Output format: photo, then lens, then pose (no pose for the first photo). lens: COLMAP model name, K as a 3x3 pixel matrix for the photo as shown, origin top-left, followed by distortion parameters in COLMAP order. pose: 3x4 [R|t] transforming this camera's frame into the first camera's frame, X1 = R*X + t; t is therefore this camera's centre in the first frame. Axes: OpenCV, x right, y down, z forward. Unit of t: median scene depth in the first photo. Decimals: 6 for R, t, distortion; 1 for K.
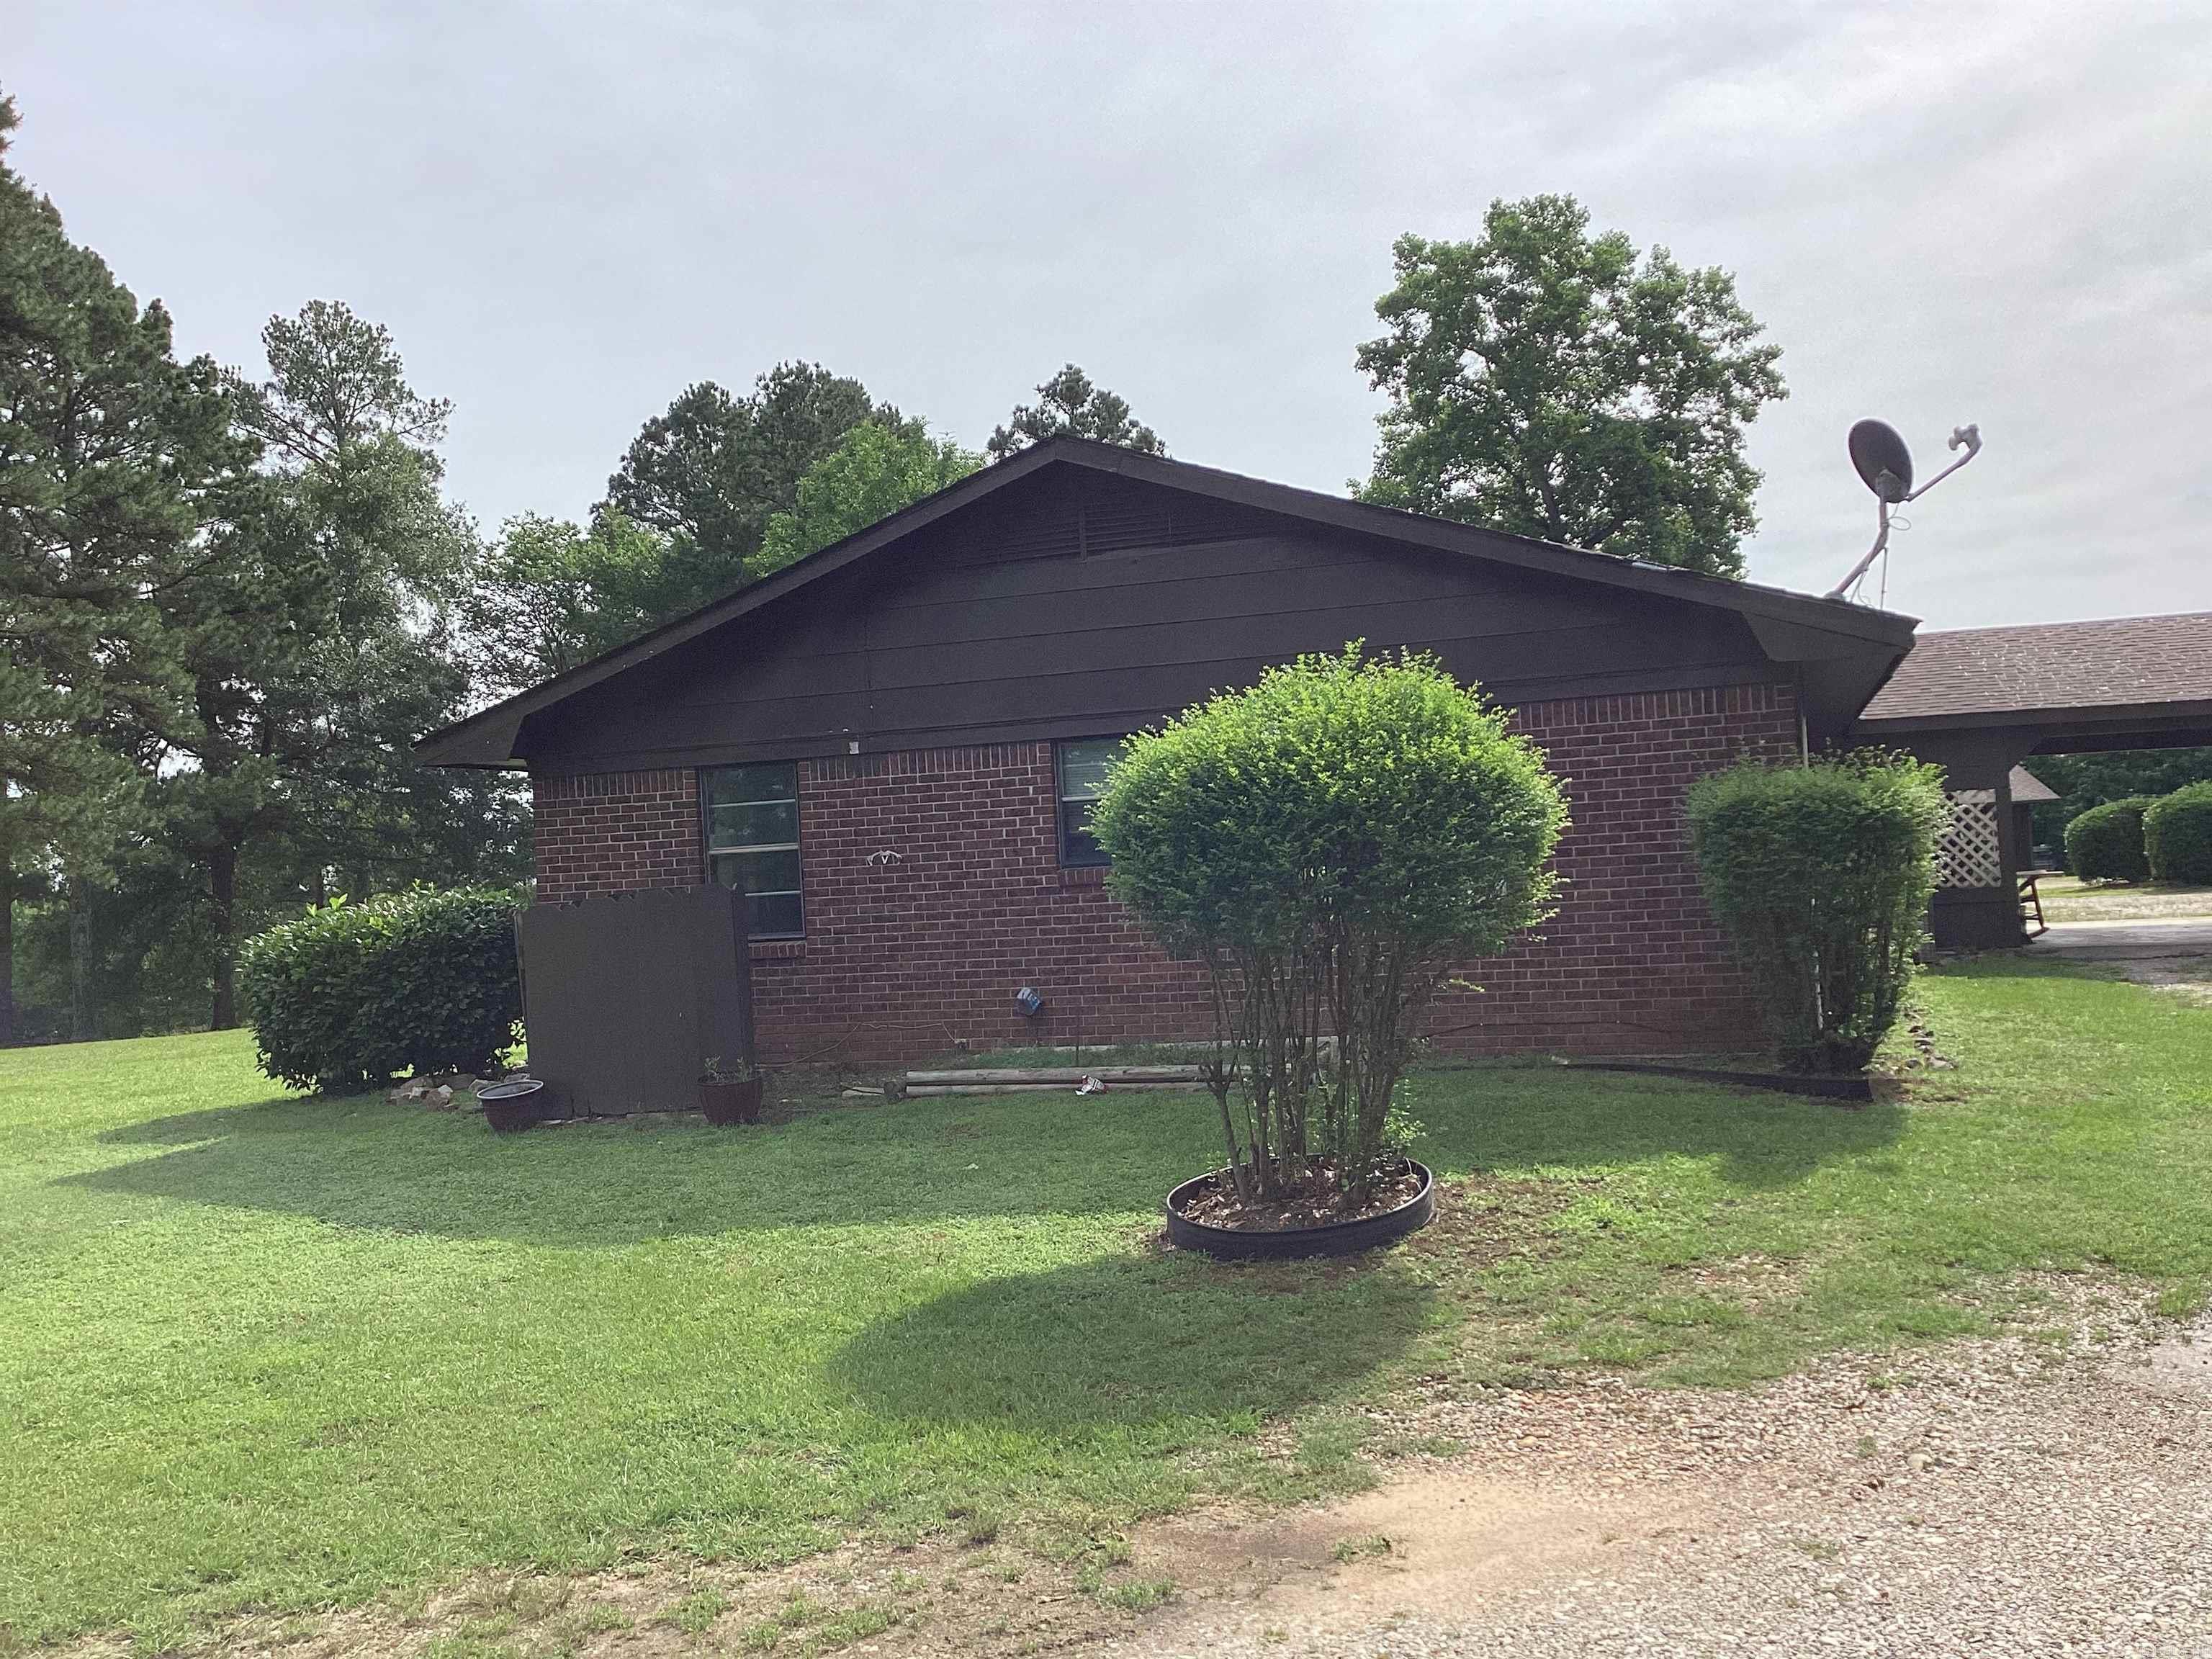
lens RADIAL K [[2007.5, 0, 1114.1], [0, 2007.5, 831.8], [0, 0, 1]] dist [0.013461, 0.000000]
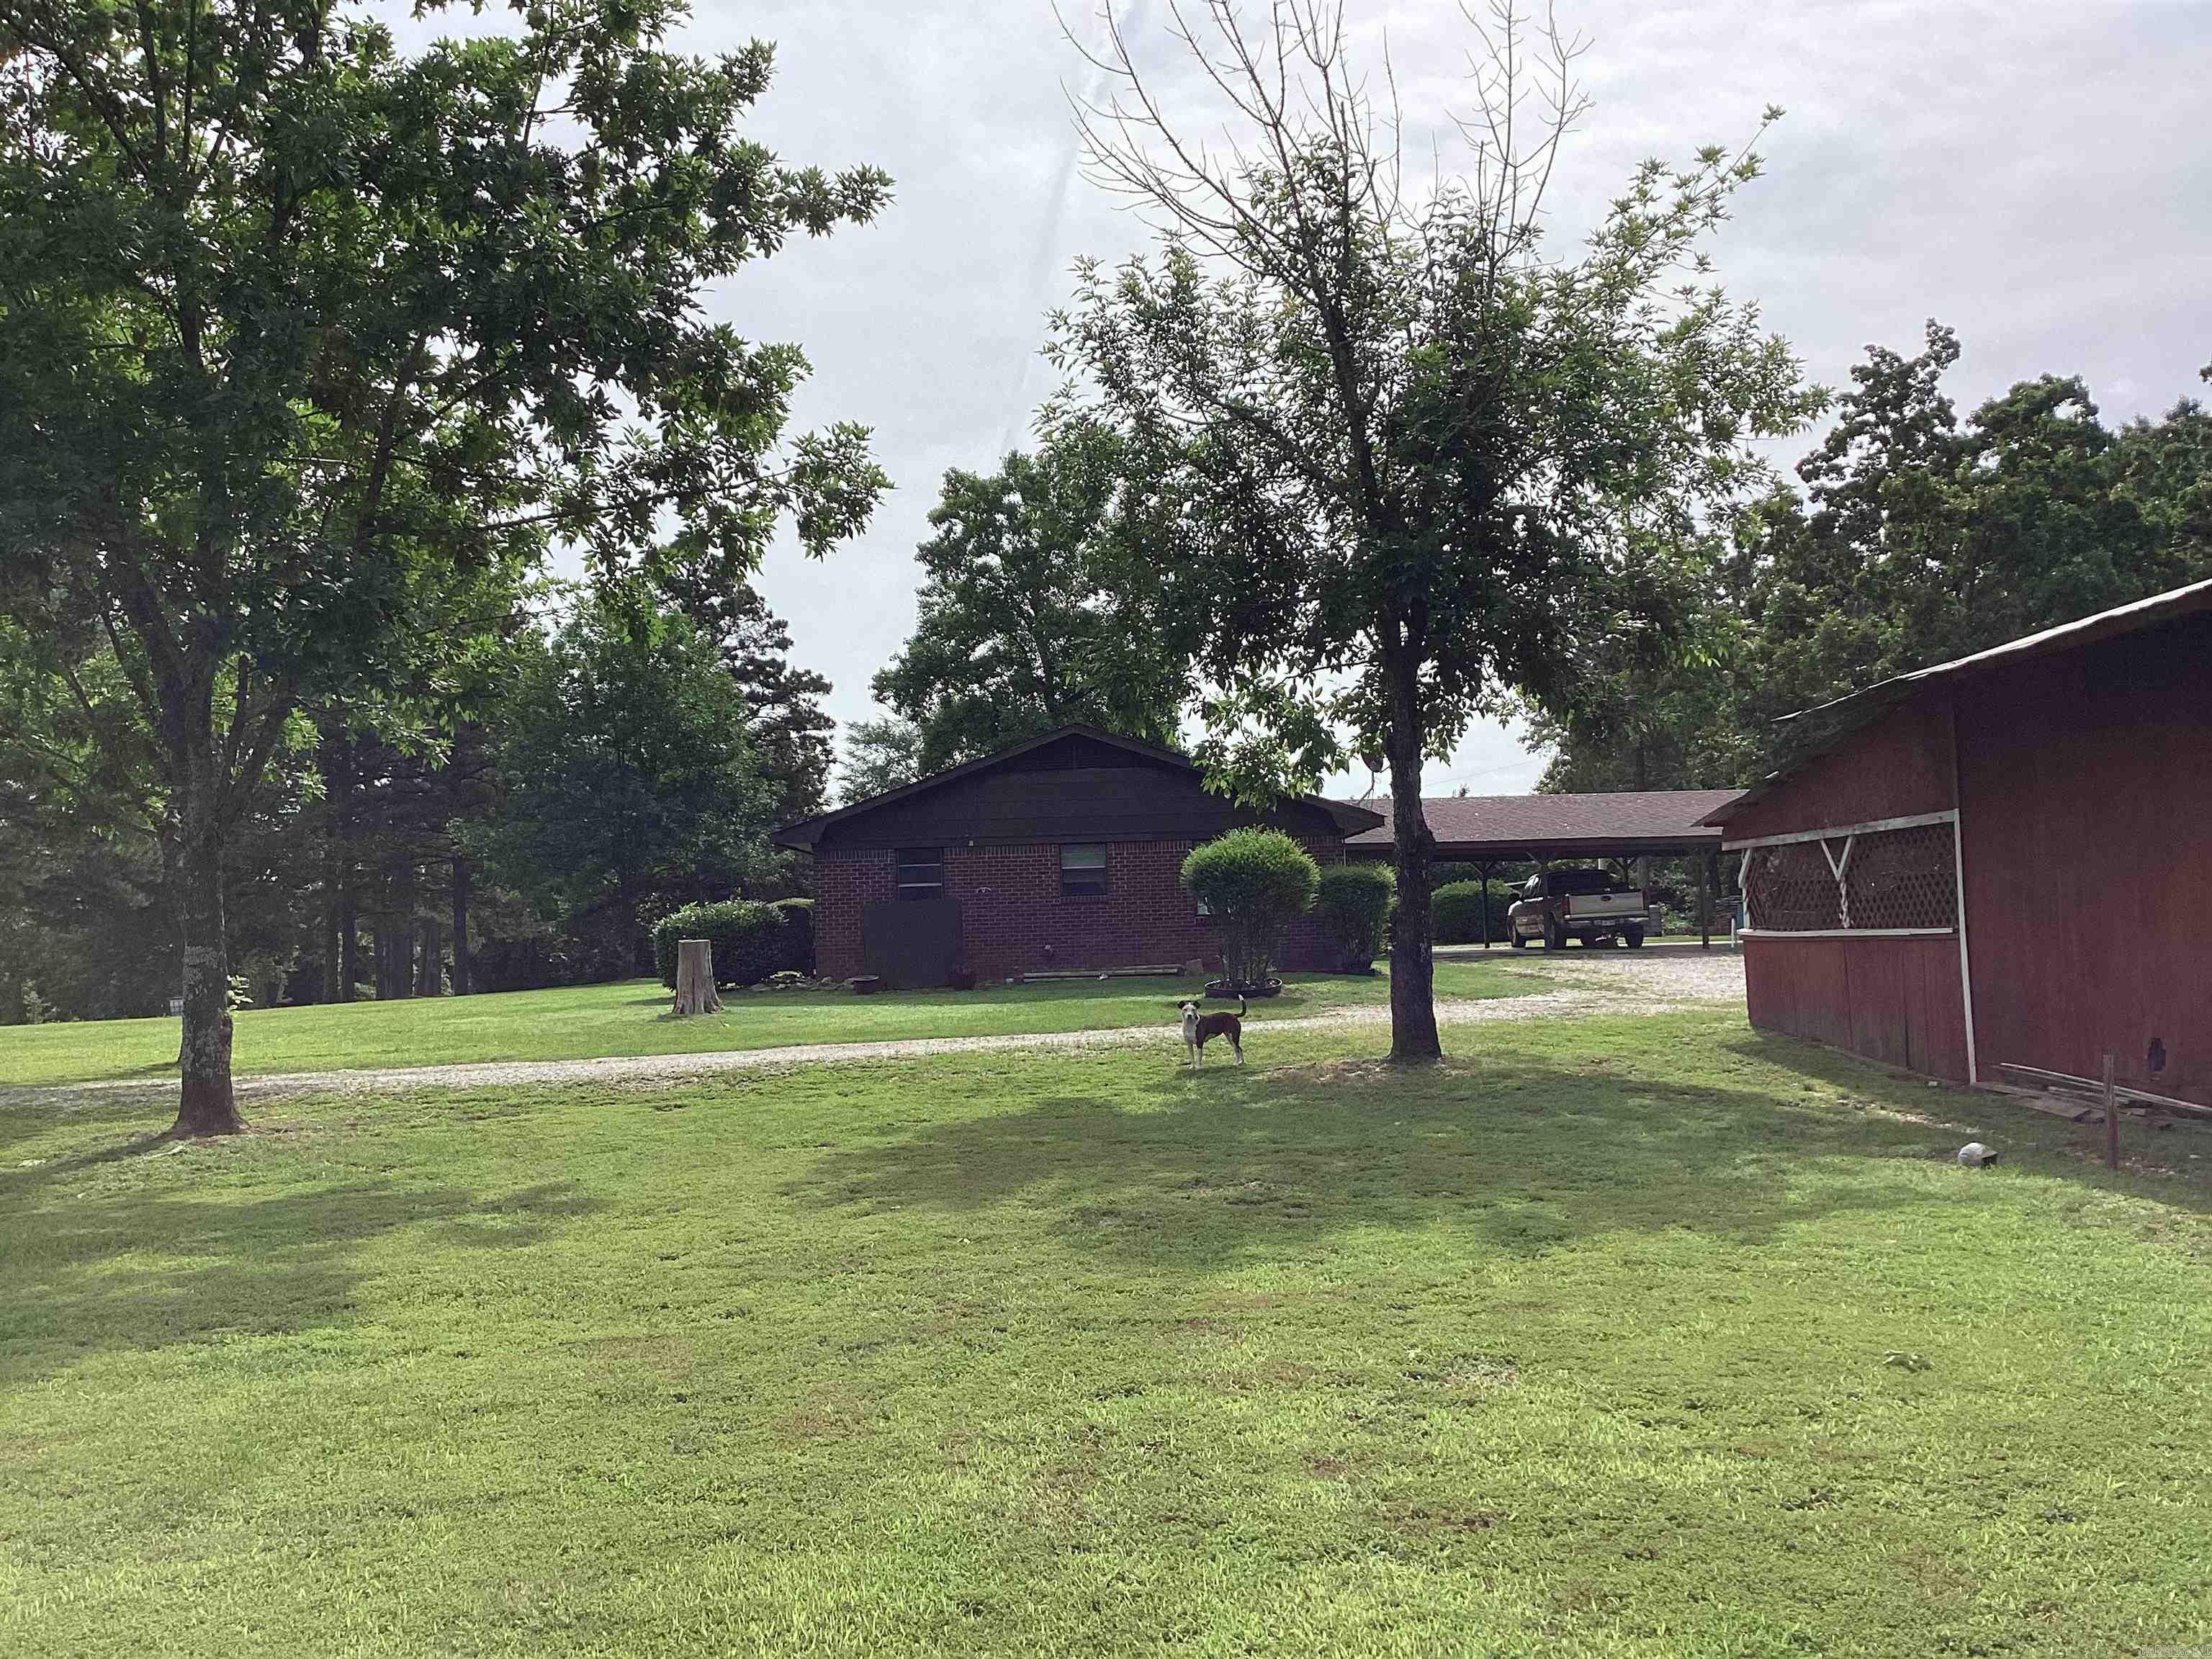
lens RADIAL K [[2007.5, 0, 1102.3], [0, 2007.5, 829.4], [0, 0, 1]] dist [0.013461, 0.000000]
pose [[0.944053, 0.035542, 0.327872, -0.207078], [-0.023441, 0.998893, -0.040789, 0.009441], [-0.328959, 0.030821, 0.943841, -0.350106]]
